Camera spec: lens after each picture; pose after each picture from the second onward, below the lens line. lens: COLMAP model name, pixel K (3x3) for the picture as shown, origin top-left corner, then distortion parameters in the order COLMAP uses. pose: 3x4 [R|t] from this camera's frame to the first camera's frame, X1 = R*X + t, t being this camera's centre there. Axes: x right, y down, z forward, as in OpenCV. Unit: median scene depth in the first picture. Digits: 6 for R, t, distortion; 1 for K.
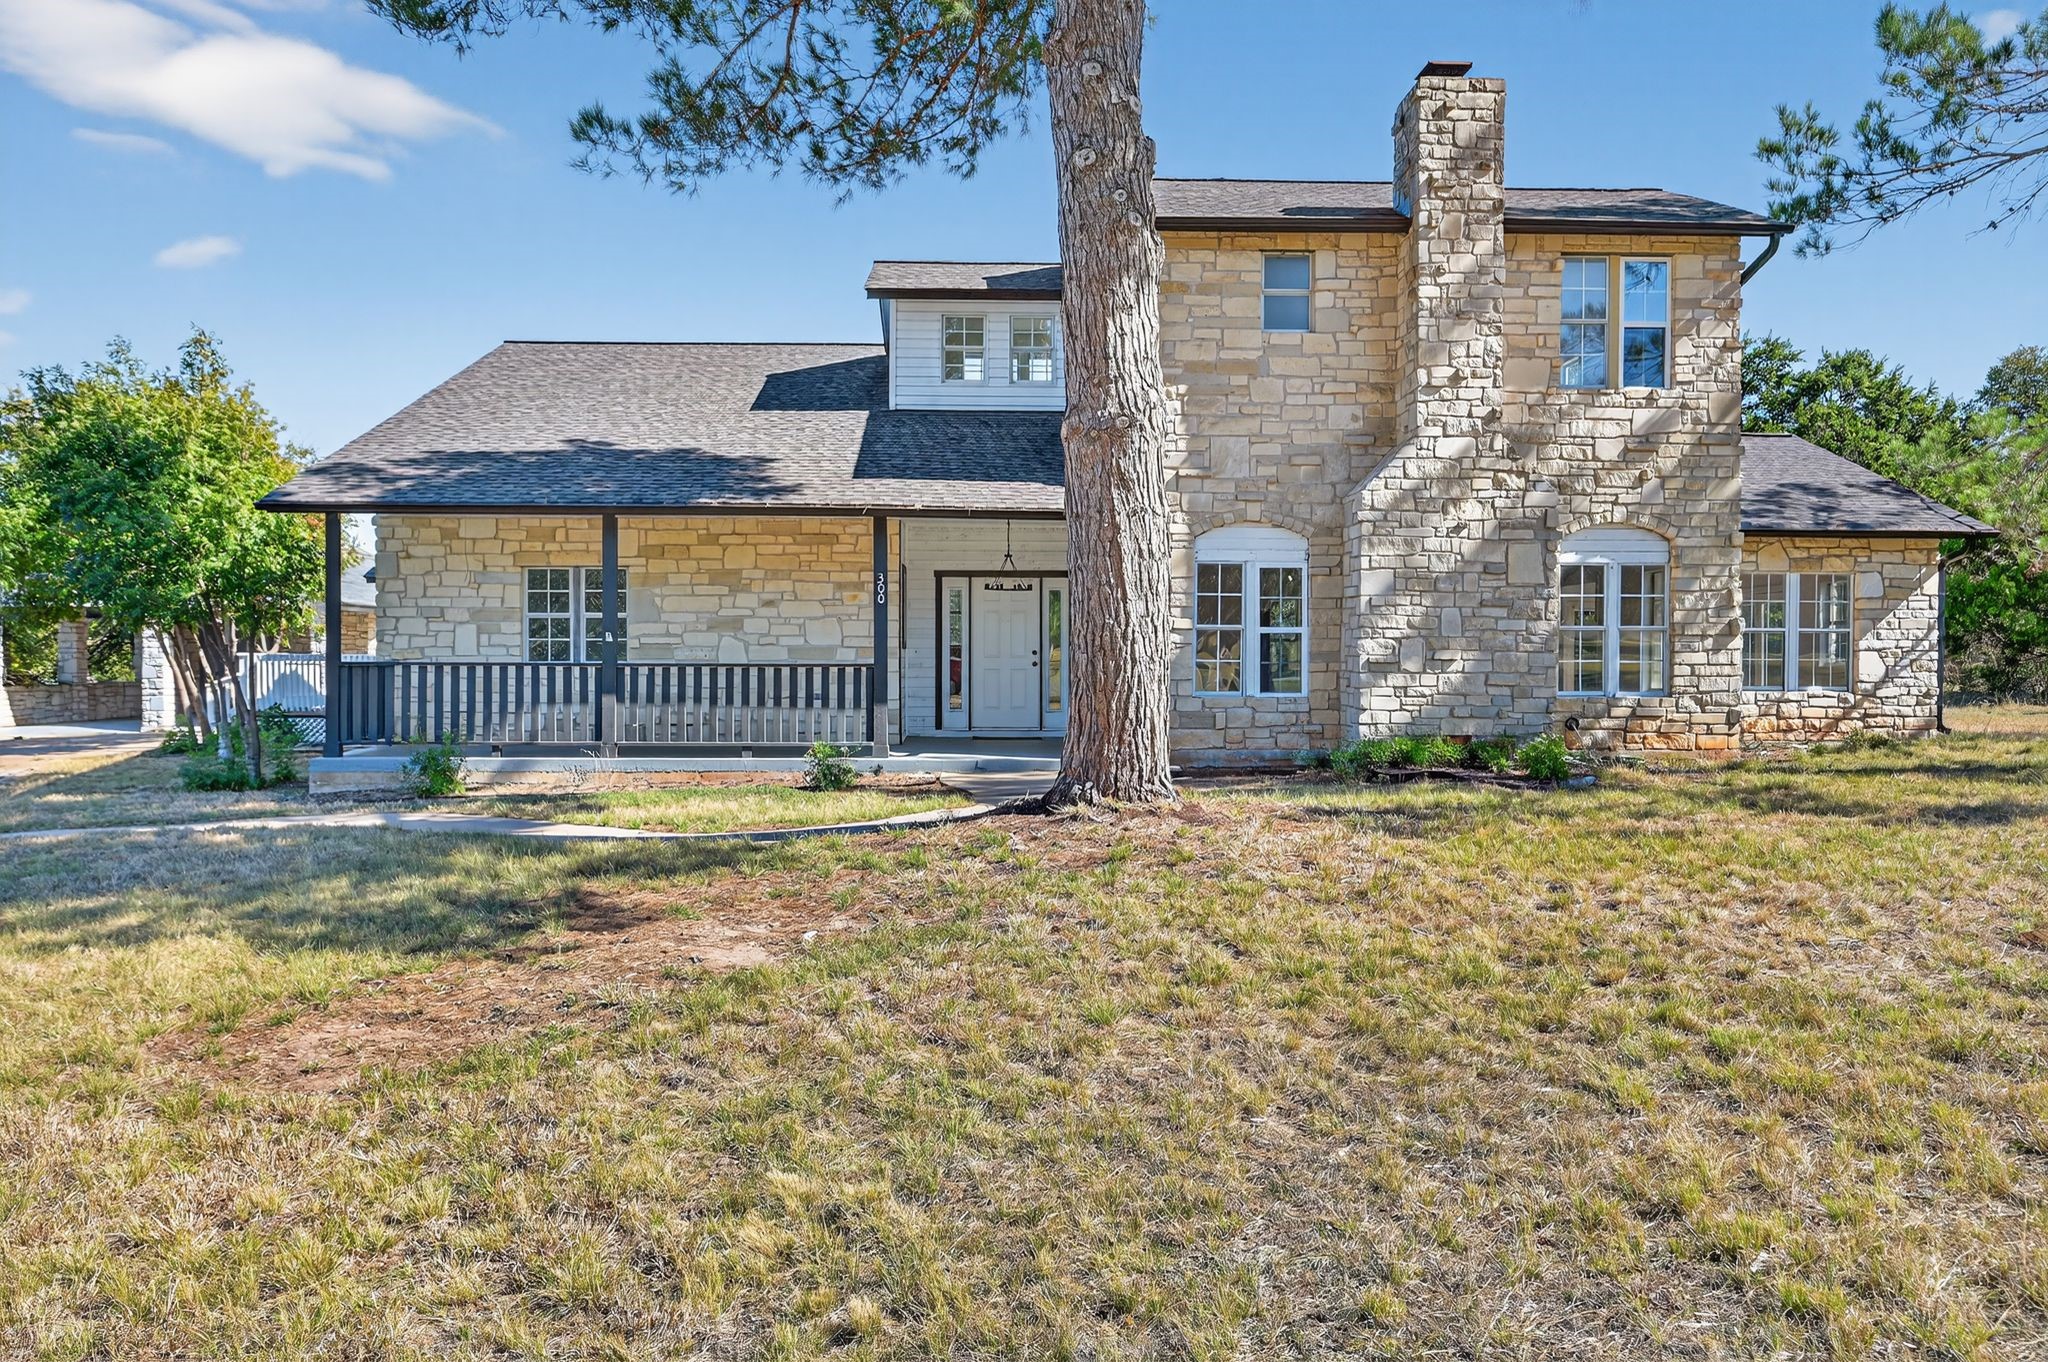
lens RADIAL K [[822.3, 0, 1015.0], [0, 822.3, 667.7], [0, 0, 1]] dist [0.001610, -0.000324]
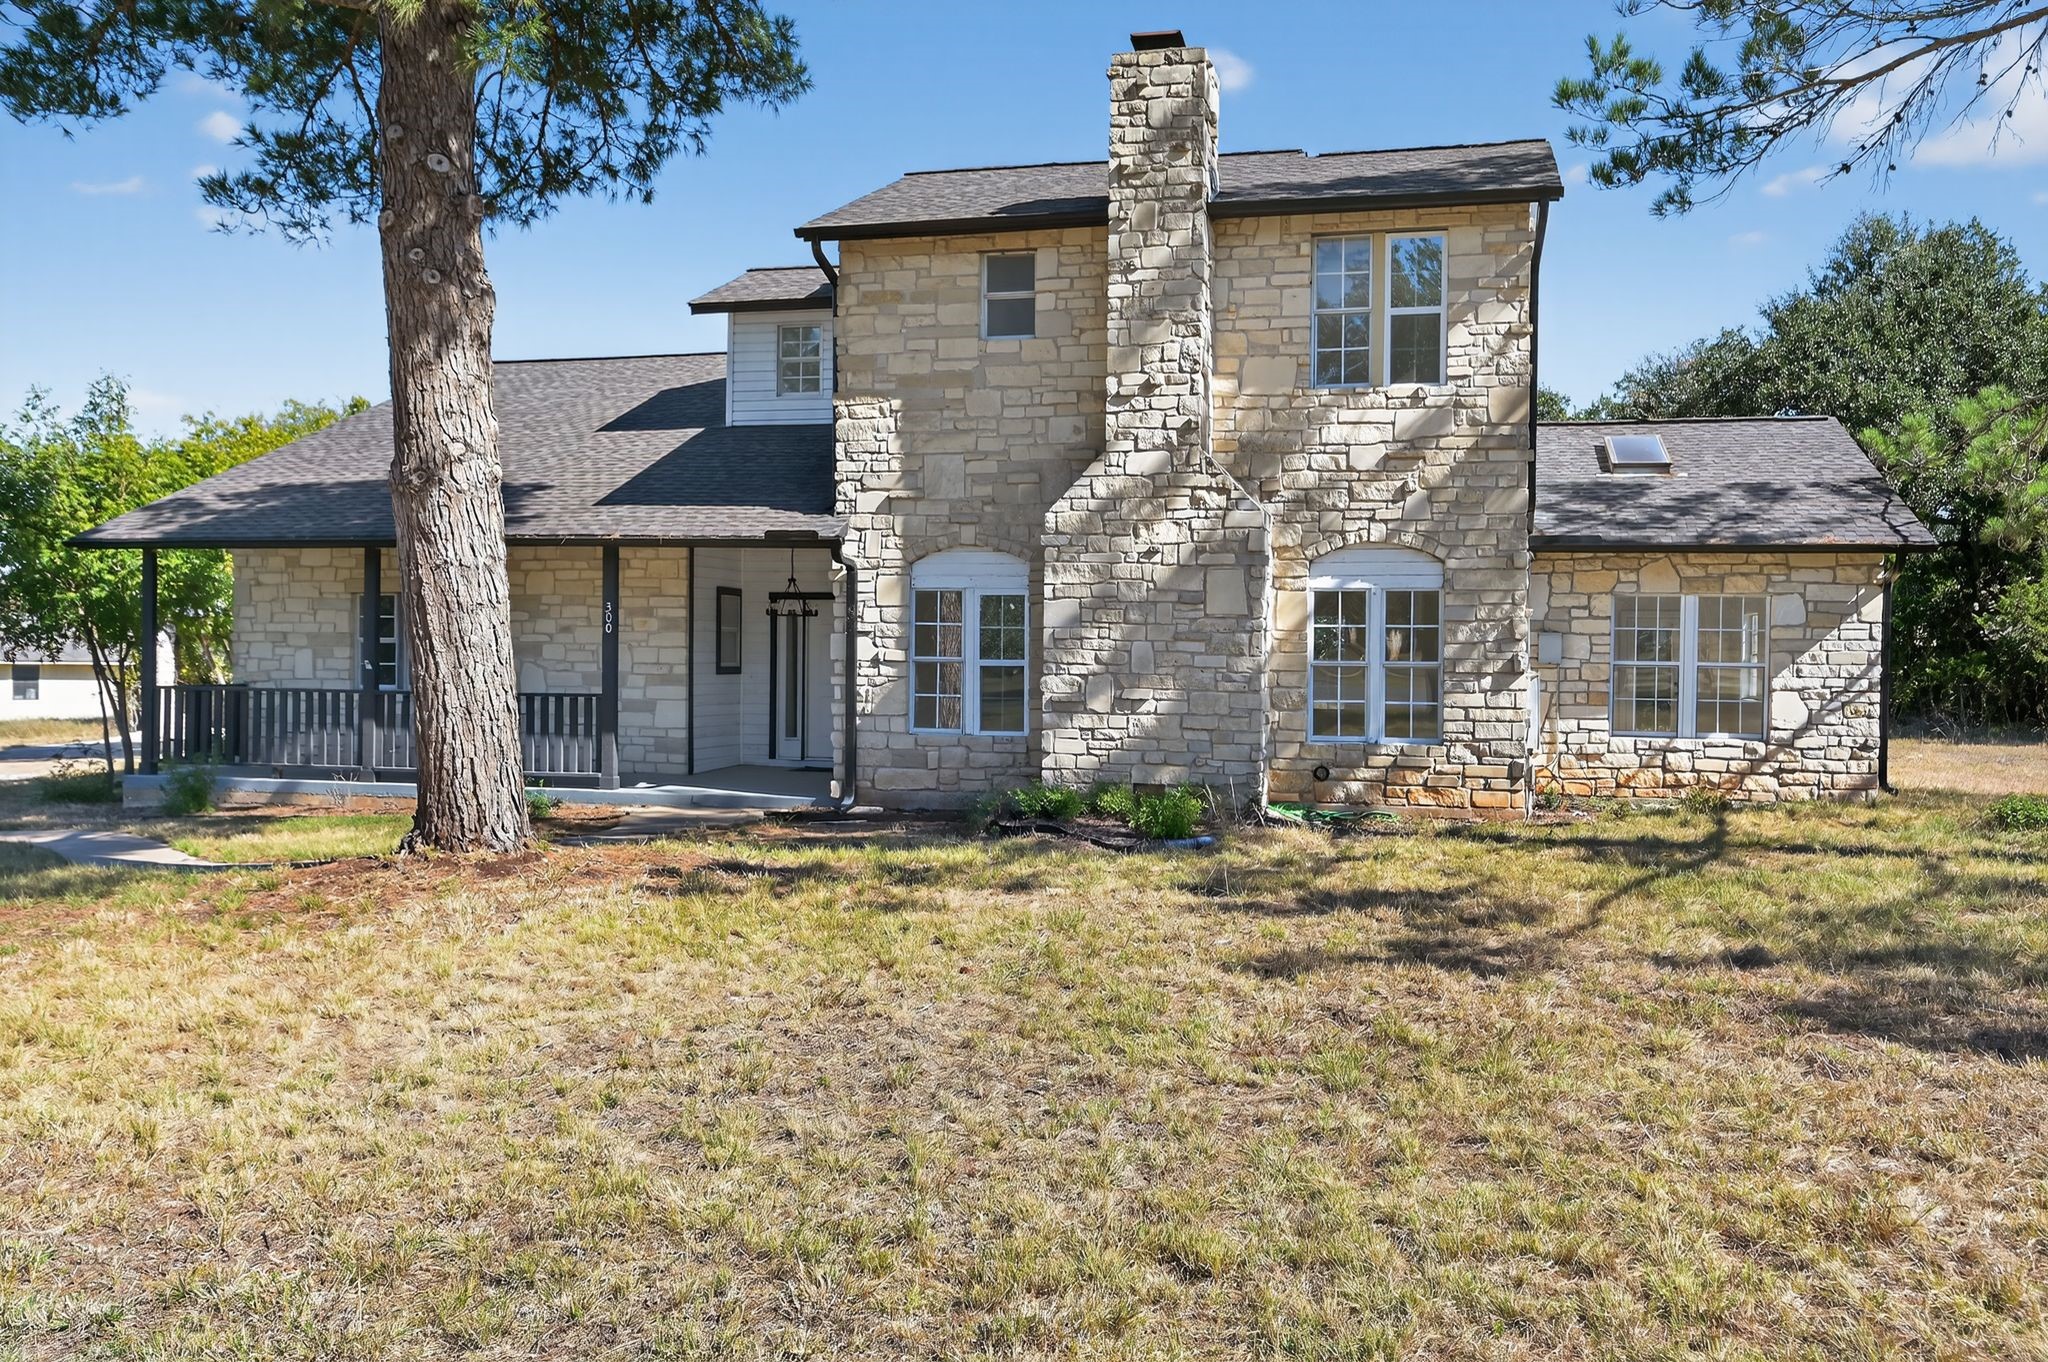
lens RADIAL K [[904.6, 0, 1024.0], [0, 904.6, 681.0], [0, 0, 1]] dist [-0.000901, 0.000323]
pose [[0.988241, 0.010563, -0.152542, 0.513551], [-0.010579, 0.999944, 0.000705, -0.027136], [0.152541, 0.000917, 0.988297, 0.005230]]
